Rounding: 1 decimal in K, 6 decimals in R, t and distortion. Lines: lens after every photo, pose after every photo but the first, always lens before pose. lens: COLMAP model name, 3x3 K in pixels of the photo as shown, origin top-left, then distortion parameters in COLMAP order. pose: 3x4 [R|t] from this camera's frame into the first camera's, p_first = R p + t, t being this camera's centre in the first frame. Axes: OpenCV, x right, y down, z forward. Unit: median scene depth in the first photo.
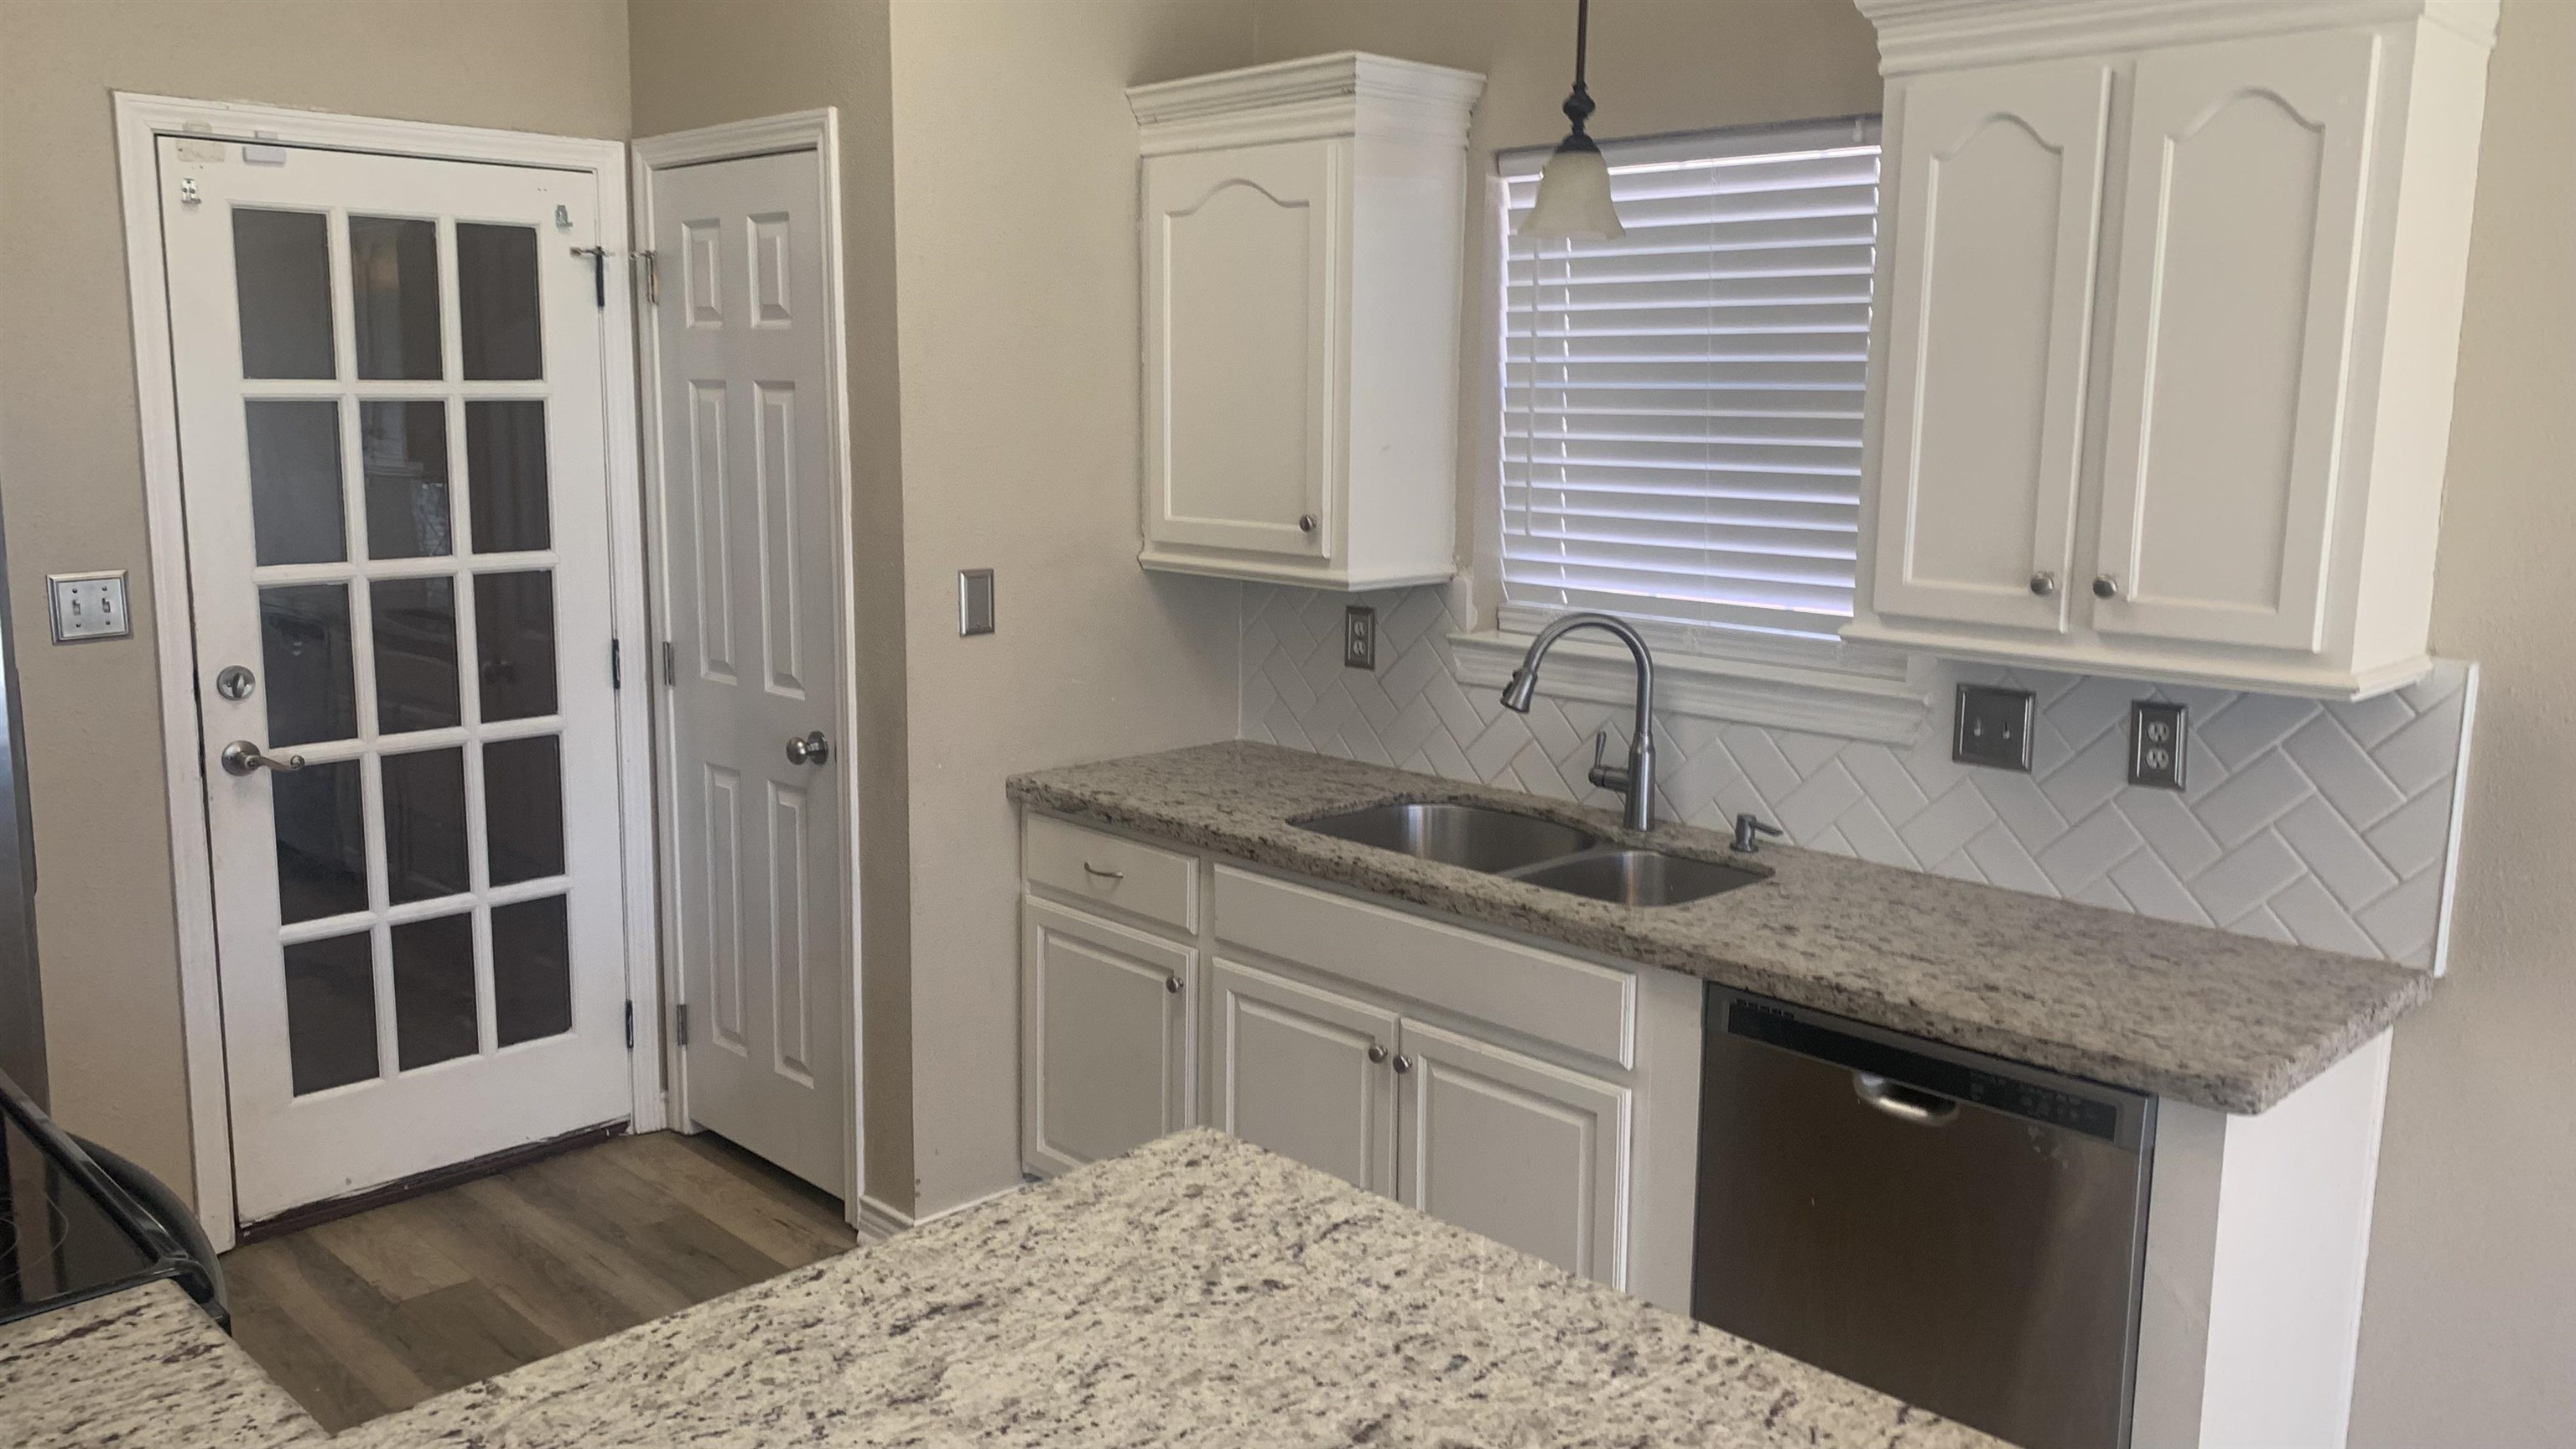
lens RADIAL K [[1964.3, 0, 1276.1], [0, 1964.3, 714.7], [0, 0, 1]] dist [0.075285, -0.127822]
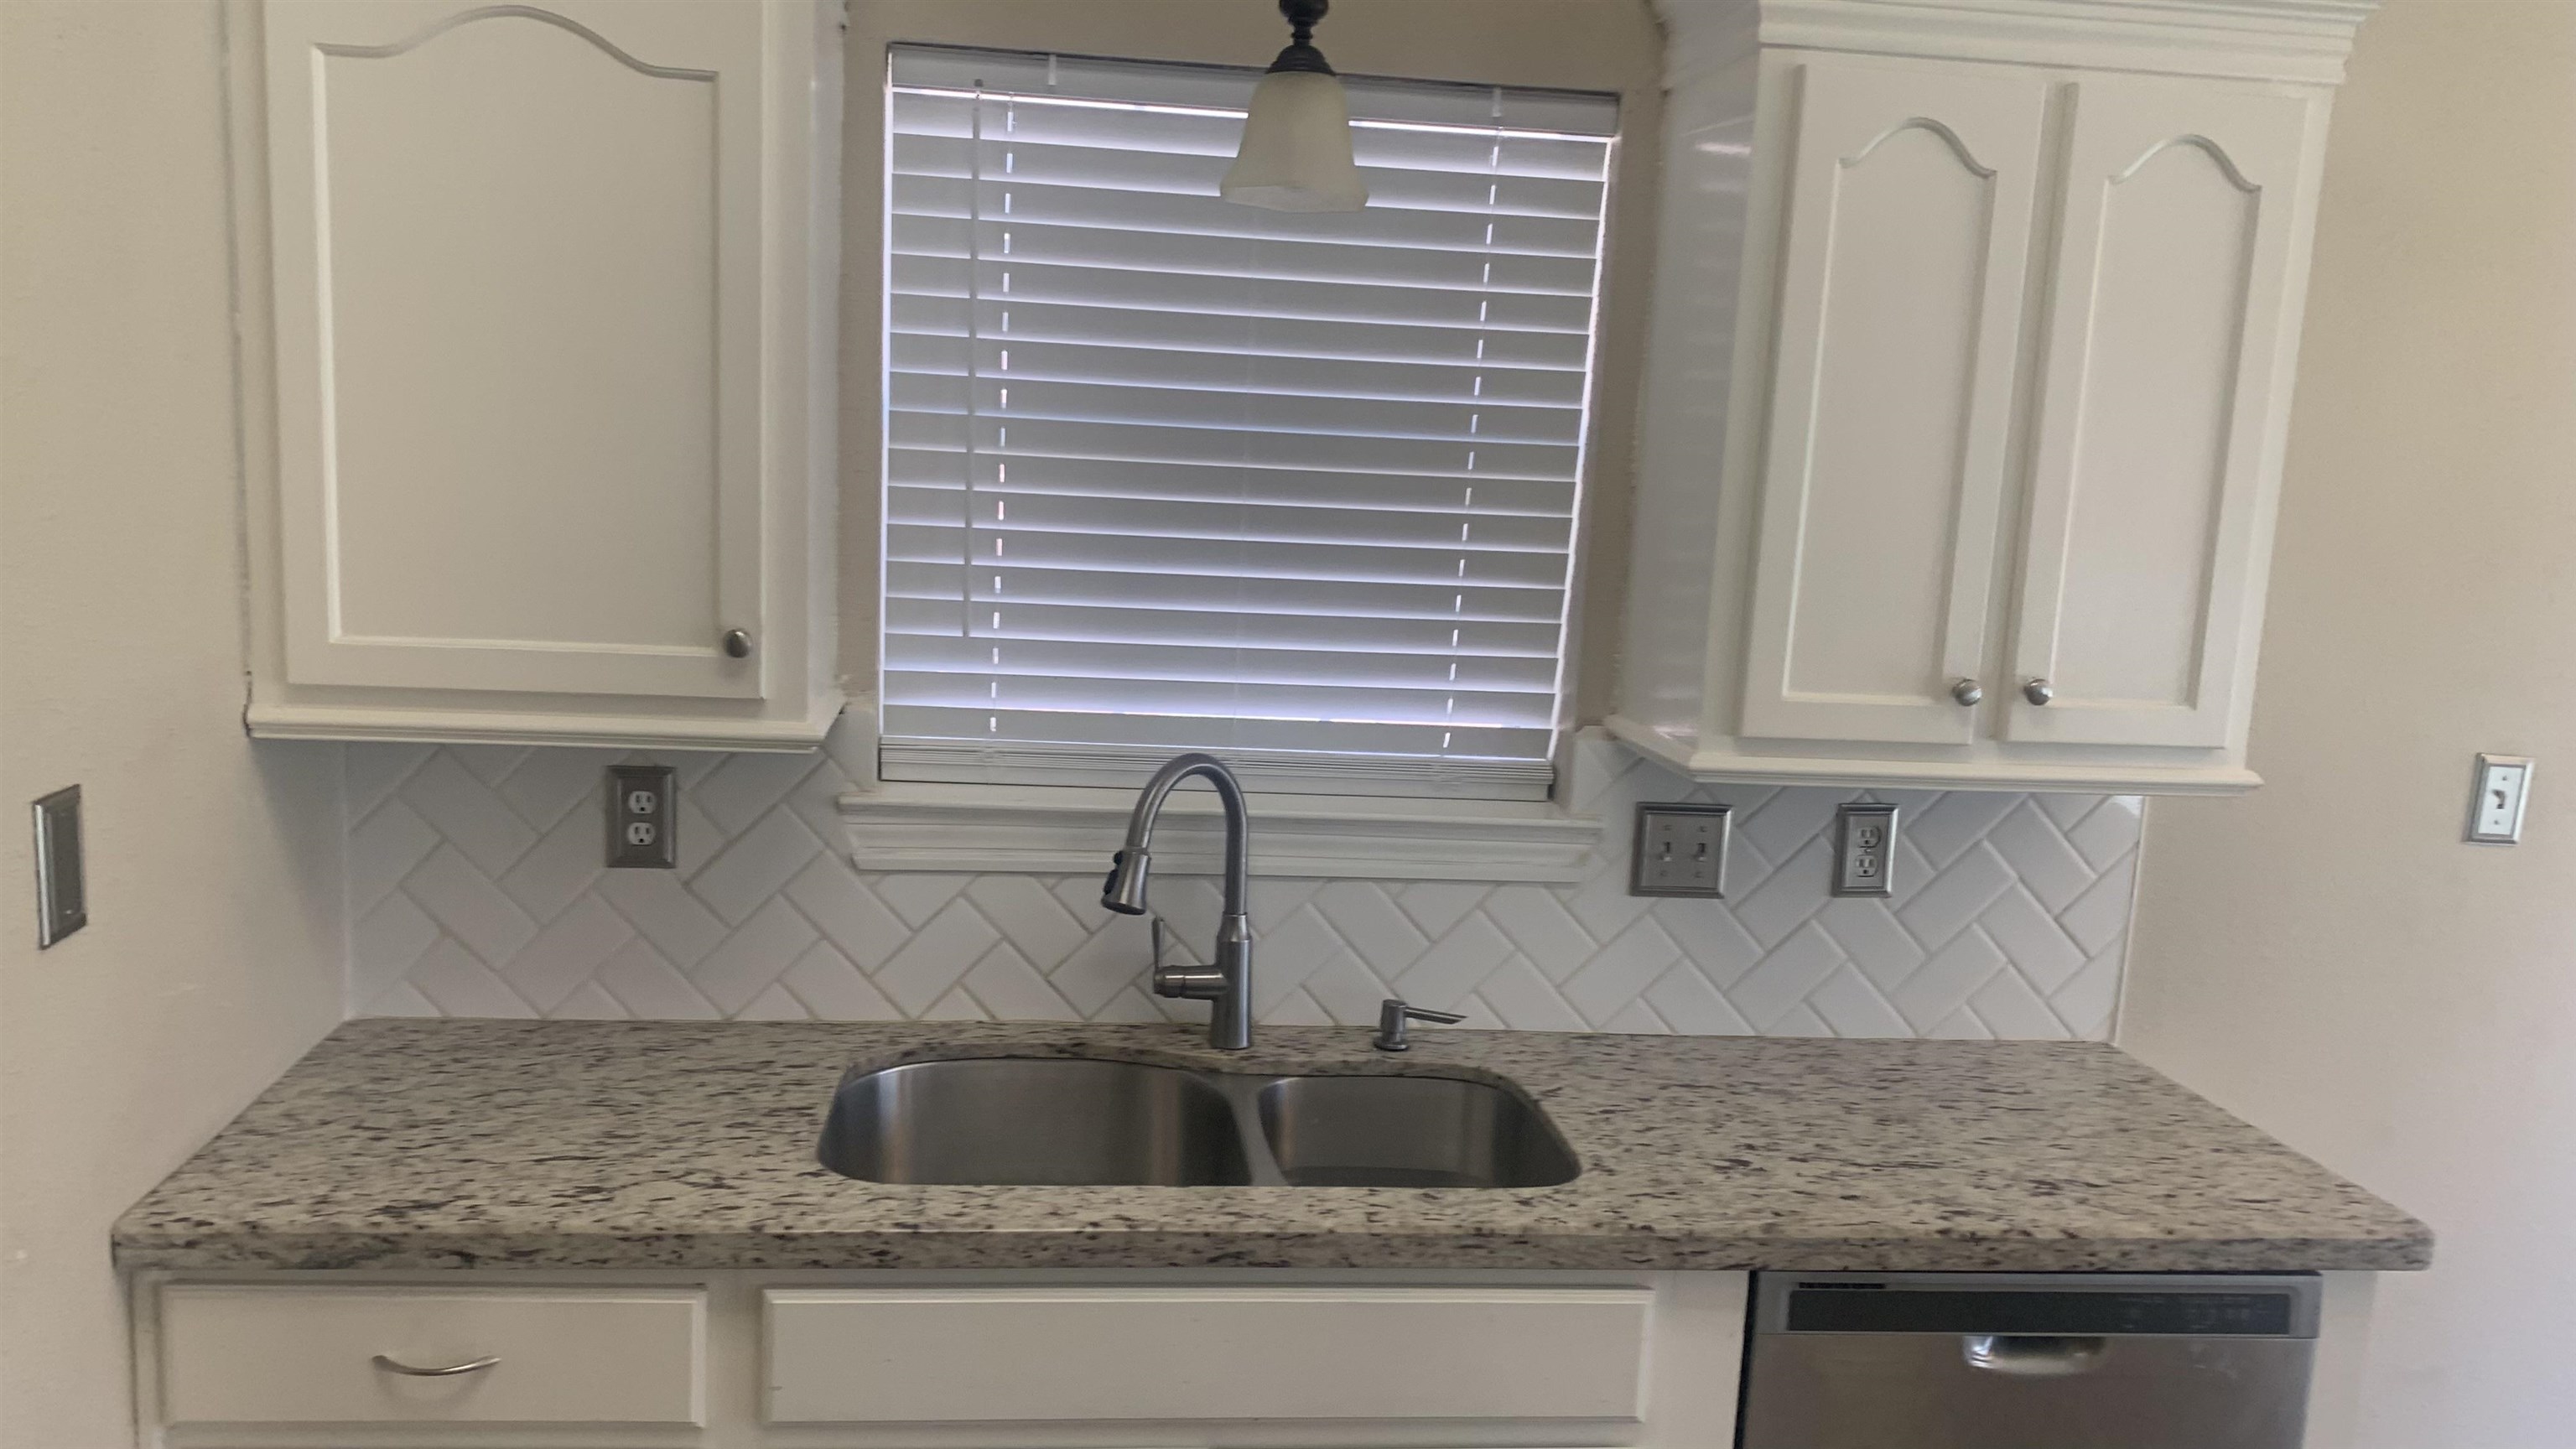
lens RADIAL K [[1964.3, 0, 1276.1], [0, 1964.3, 714.7], [0, 0, 1]] dist [0.075285, -0.127822]
pose [[0.616541, -0.090653, 0.782087, -0.416335], [0.087578, 0.995081, 0.046302, -0.110302], [-0.782437, 0.039946, 0.621447, 0.645126]]
